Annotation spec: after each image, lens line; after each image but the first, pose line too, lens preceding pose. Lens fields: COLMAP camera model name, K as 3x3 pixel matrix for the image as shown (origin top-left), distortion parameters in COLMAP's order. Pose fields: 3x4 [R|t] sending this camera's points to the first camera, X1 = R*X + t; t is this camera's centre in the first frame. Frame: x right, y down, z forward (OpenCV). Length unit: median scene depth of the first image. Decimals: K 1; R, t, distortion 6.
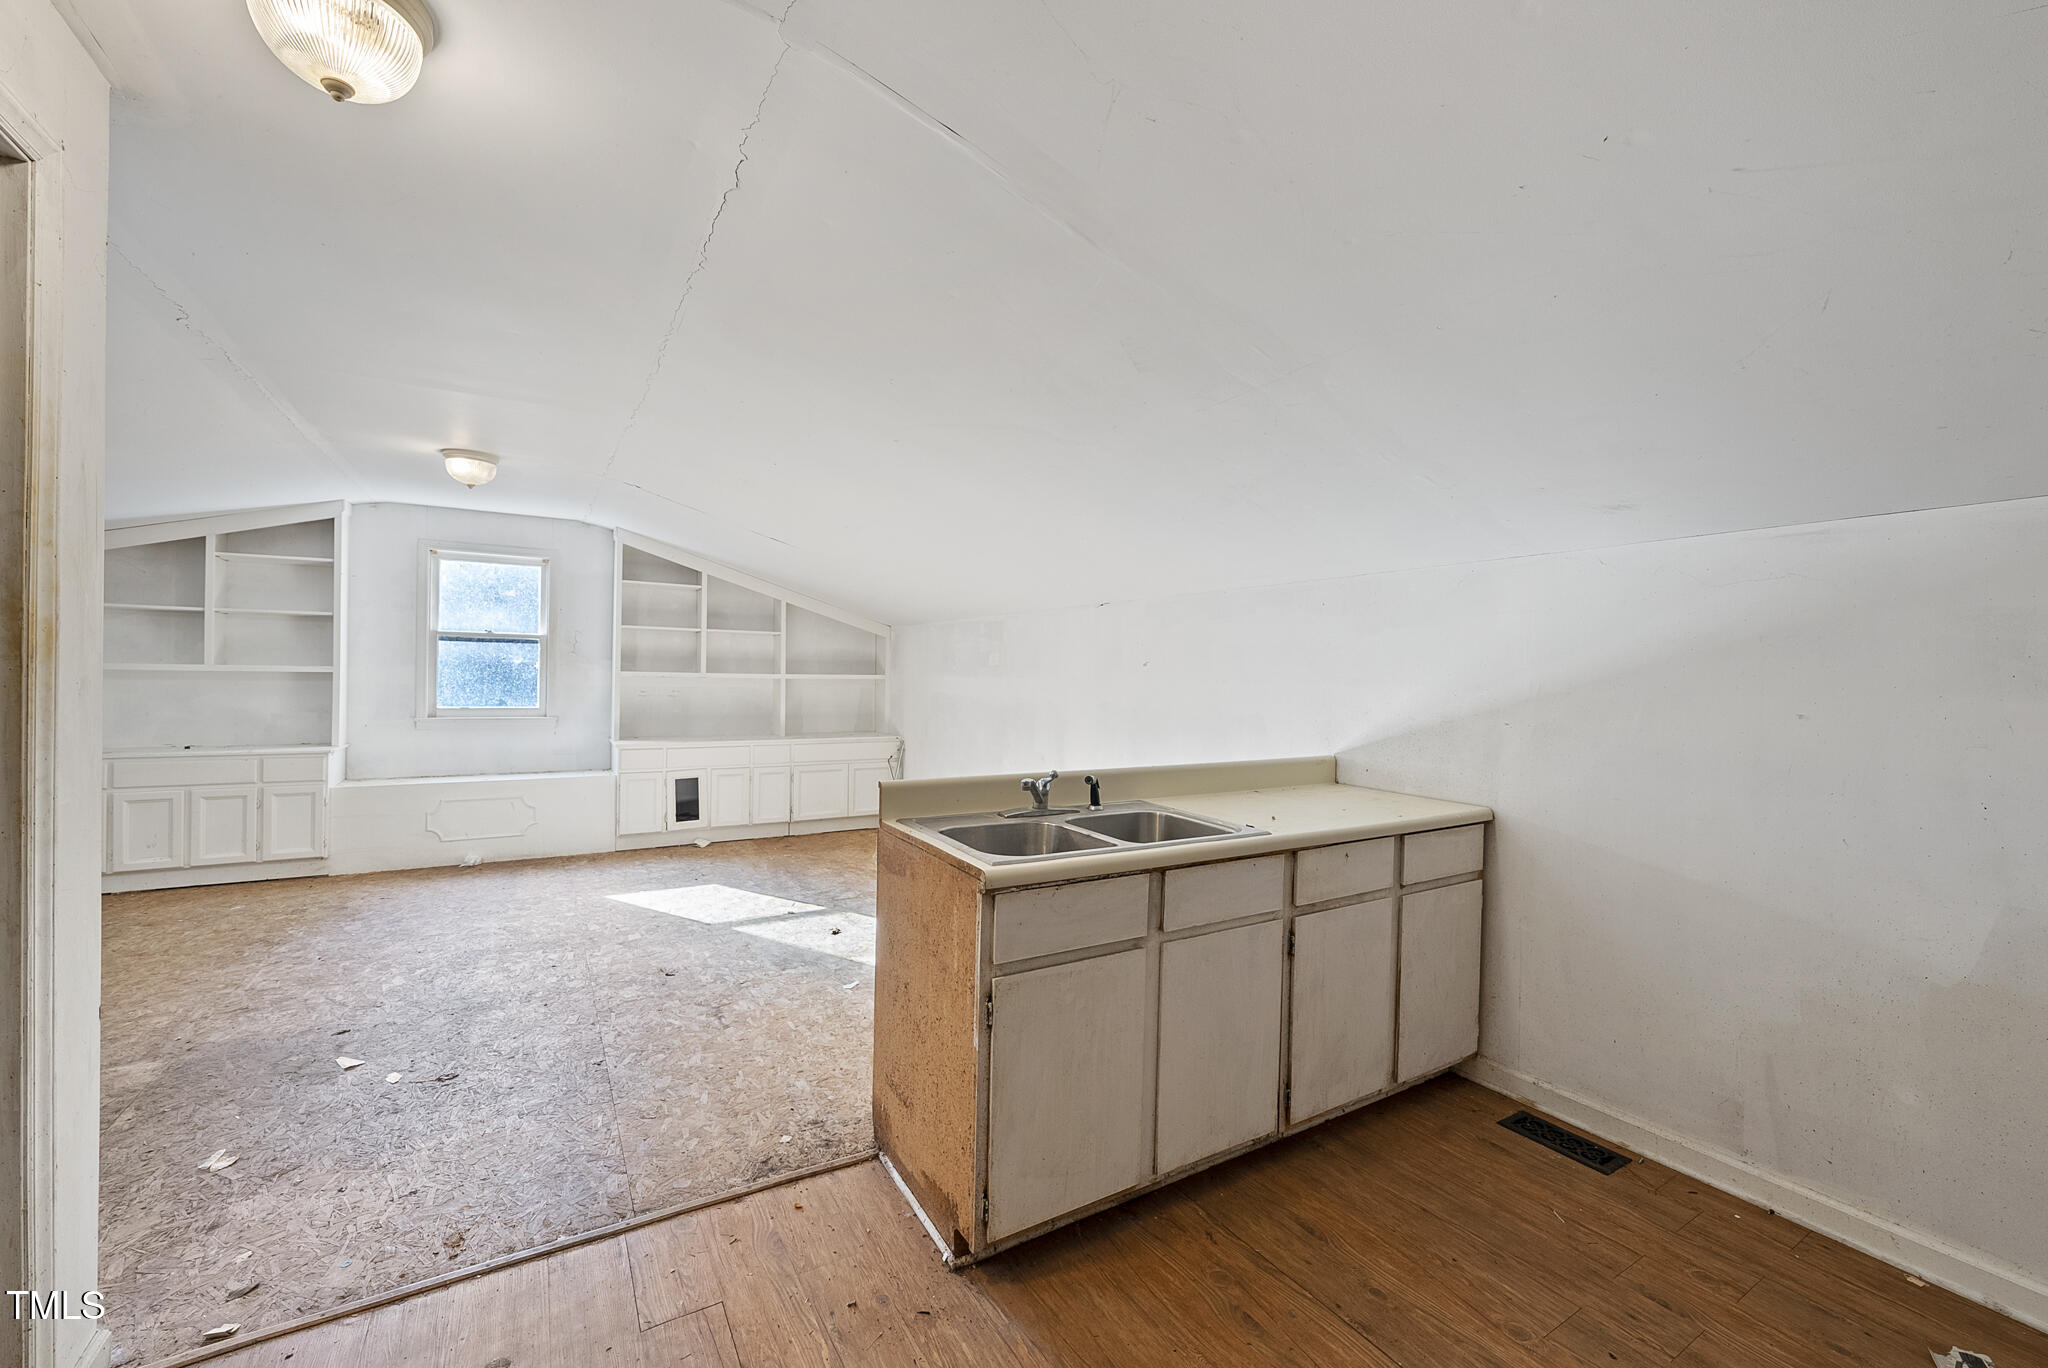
lens RADIAL K [[833.5, 0, 1010.1], [0, 833.5, 683.1], [0, 0, 1]] dist [0.003558, 0.000278]
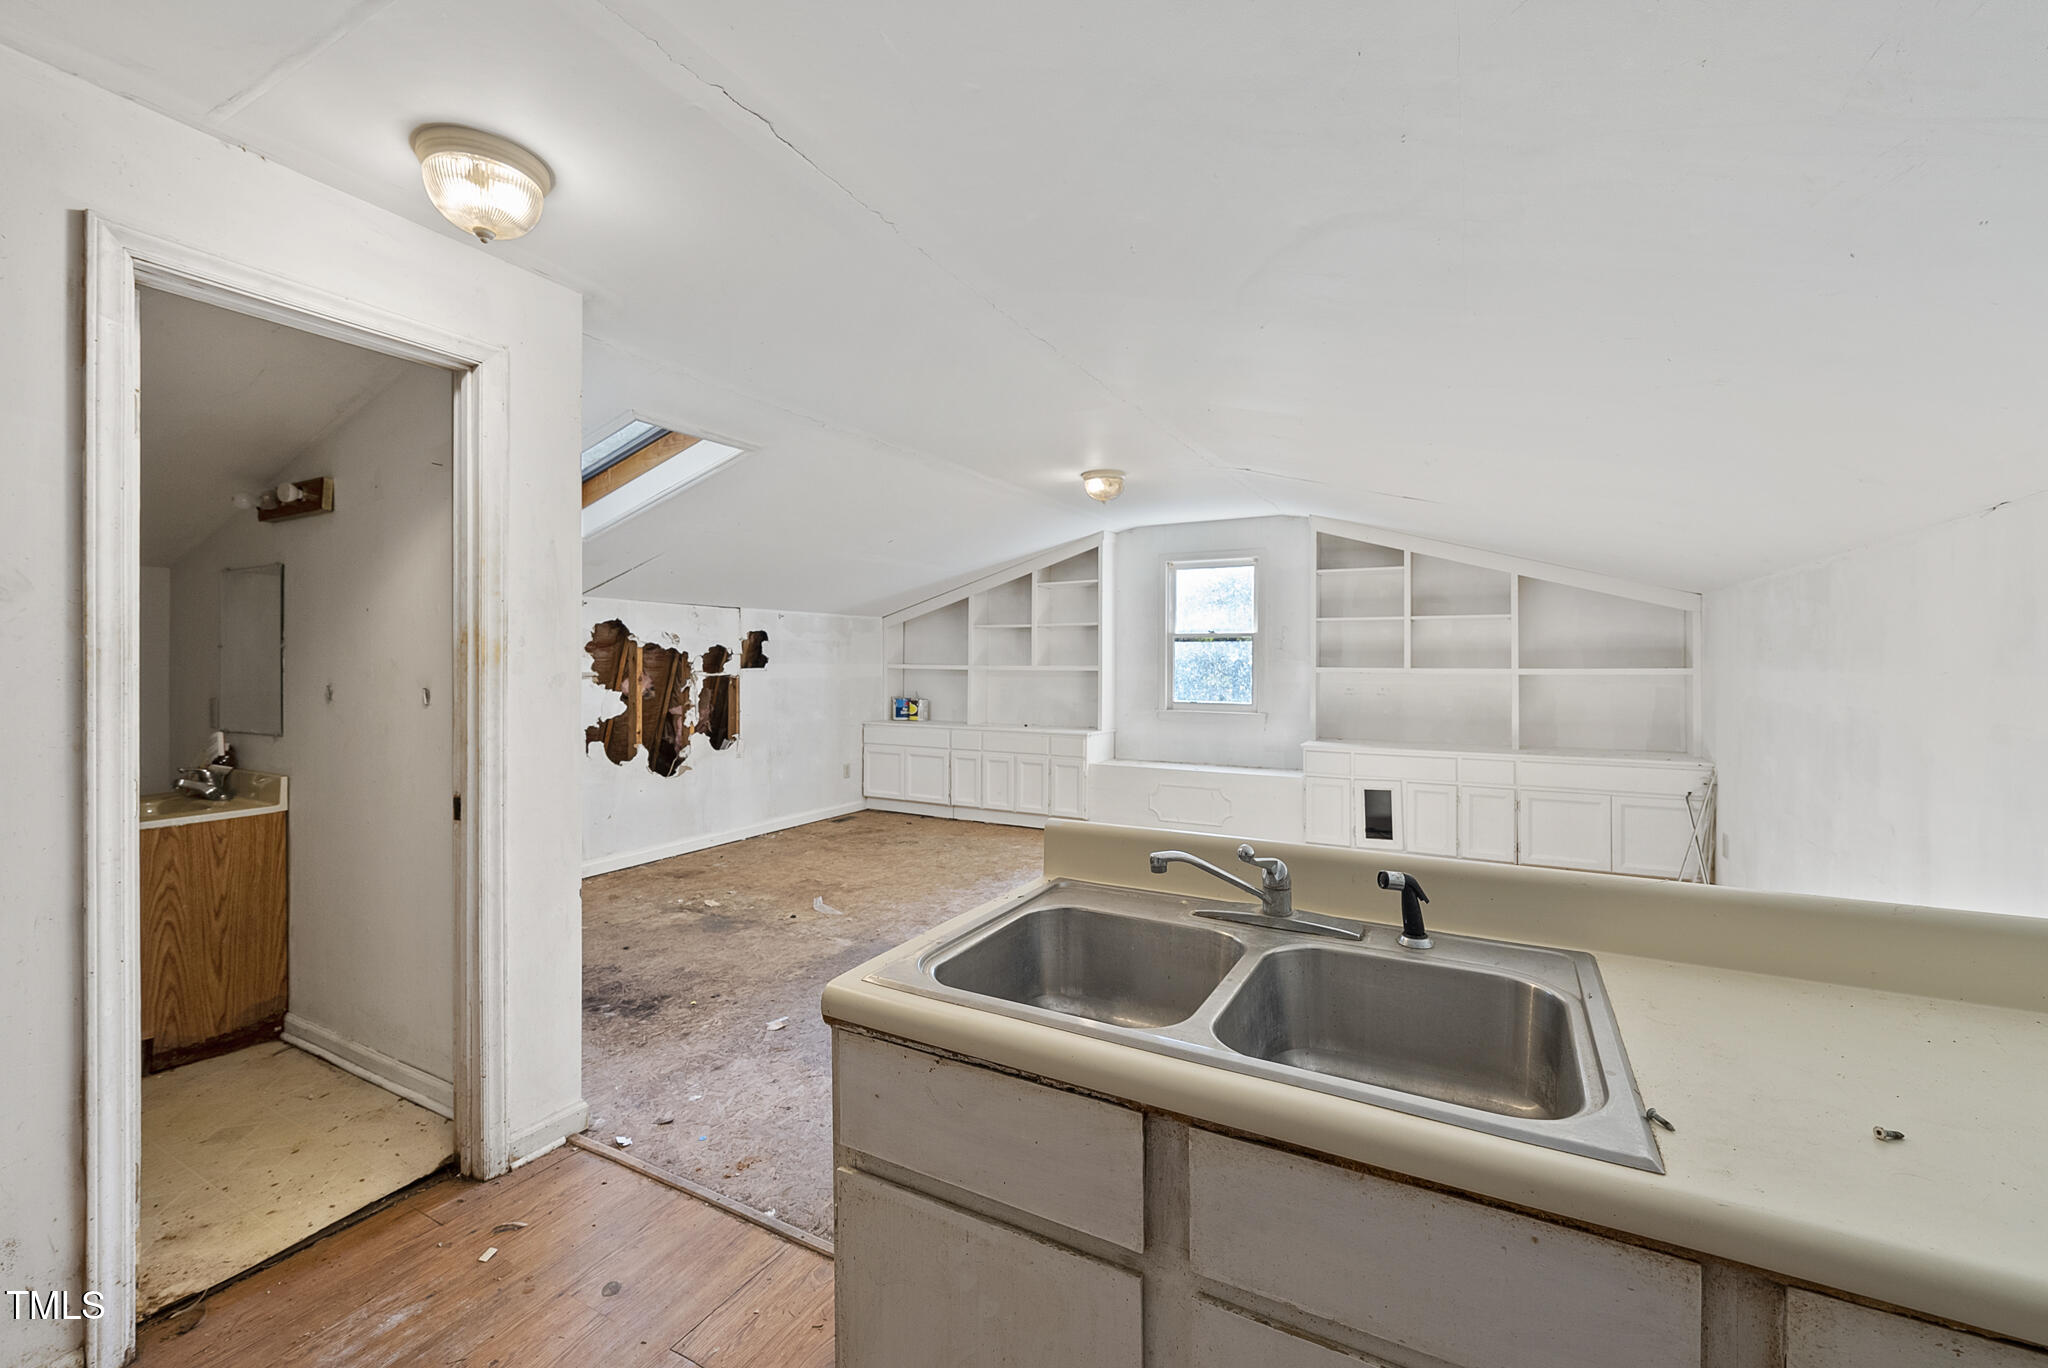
lens RADIAL K [[833.5, 0, 1021.1], [0, 833.5, 666.7], [0, 0, 1]] dist [0.003558, 0.000278]
pose [[0.516080, -0.011367, -0.856465, 0.169203], [-0.002158, 0.999892, -0.014571, -0.000630], [0.856538, 0.009368, 0.516000, 0.234704]]
